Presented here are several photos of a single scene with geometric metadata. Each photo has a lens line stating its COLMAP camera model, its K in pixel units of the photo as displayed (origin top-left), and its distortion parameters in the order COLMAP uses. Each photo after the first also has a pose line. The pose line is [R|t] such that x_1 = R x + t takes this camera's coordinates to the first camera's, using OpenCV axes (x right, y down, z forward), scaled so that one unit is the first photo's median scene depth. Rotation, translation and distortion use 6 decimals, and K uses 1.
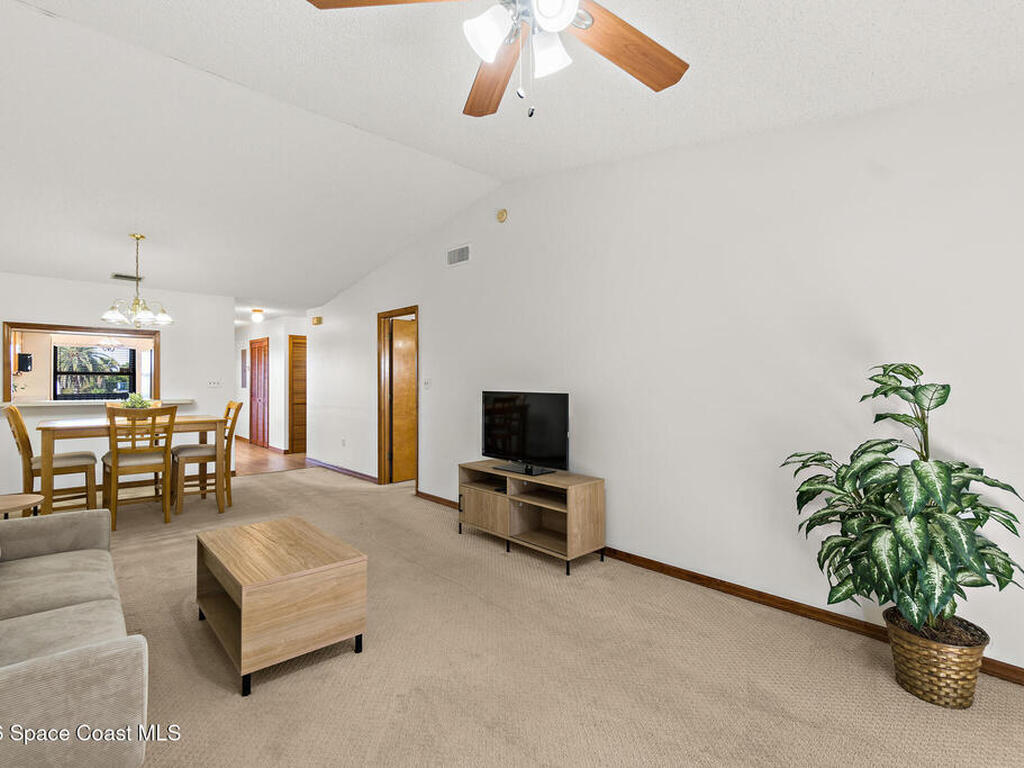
lens RADIAL K [[503.9, 0, 498.6], [0, 503.9, 379.9], [0, 0, 1]] dist [-0.015409, 0.000061]
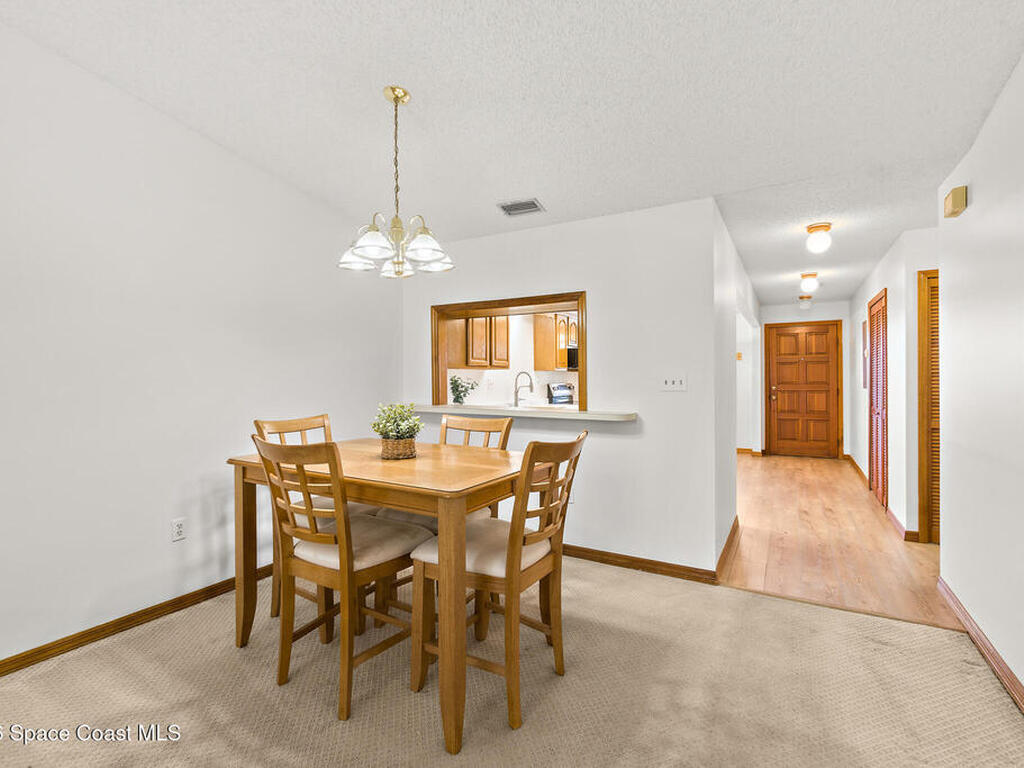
lens RADIAL K [[503.9, 0, 498.6], [0, 503.9, 379.9], [0, 0, 1]] dist [-0.015409, 0.000061]
pose [[0.304549, -0.000086, -0.952497, -0.127181], [0.010309, 0.999942, 0.003206, 0.000556], [0.952441, -0.010795, 0.304533, 0.575842]]
